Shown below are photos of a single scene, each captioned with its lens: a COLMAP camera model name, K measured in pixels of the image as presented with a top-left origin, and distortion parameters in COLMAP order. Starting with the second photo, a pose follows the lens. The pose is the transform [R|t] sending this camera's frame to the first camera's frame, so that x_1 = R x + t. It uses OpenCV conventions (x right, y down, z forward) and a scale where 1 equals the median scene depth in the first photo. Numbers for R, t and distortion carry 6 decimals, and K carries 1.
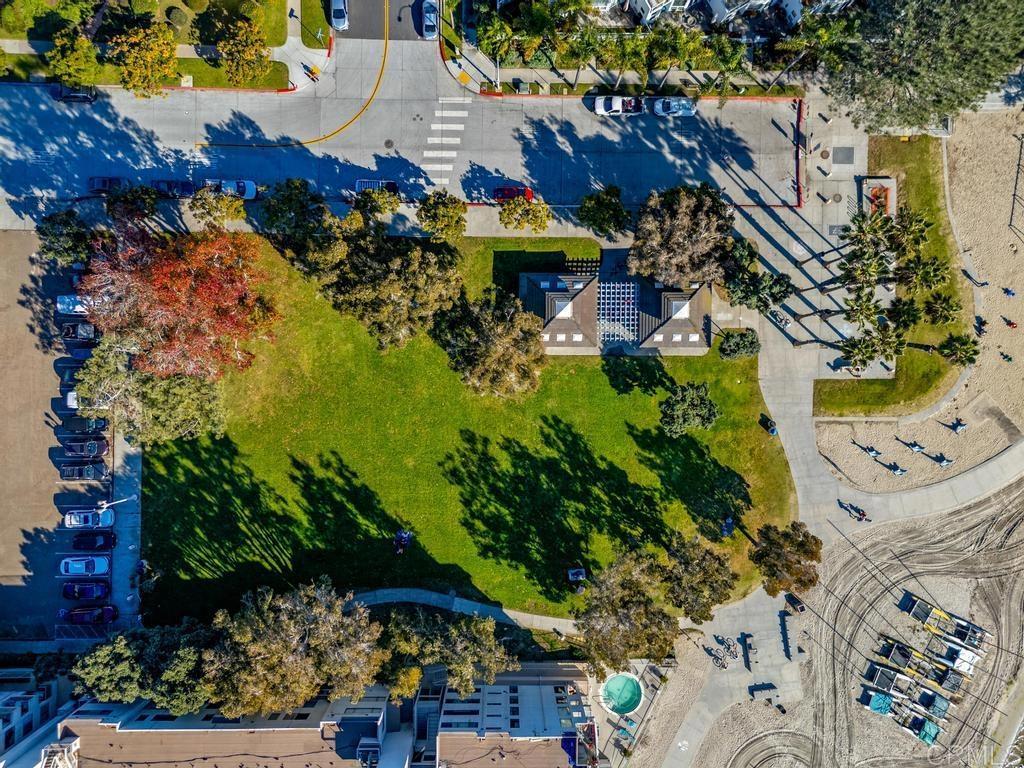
lens RADIAL K [[755.1, 0, 512.0], [0, 755.1, 384.0], [0, 0, 1]] dist [0.079067, -0.074355]
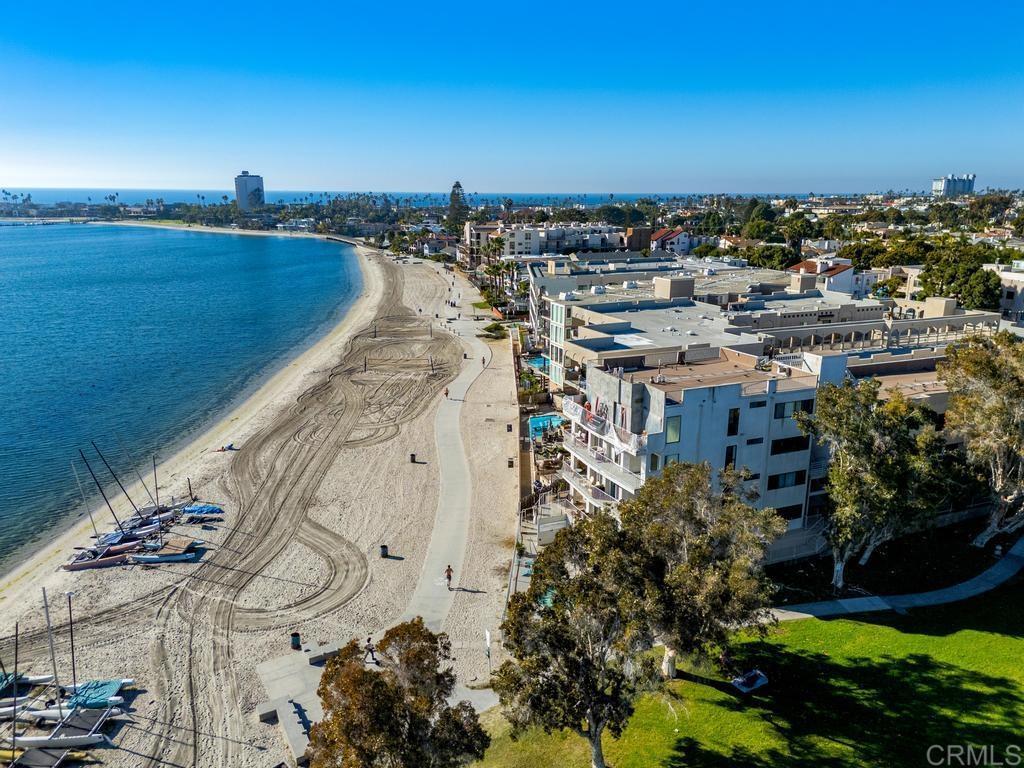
lens RADIAL K [[755.1, 0, 512.0], [0, 755.1, 384.0], [0, 0, 1]] dist [0.079067, -0.074355]
pose [[-0.920244, 0.085110, -0.381978, 0.403281], [-0.391202, -0.226419, 0.892018, -0.094777], [-0.010567, 0.970304, 0.241656, 0.679004]]
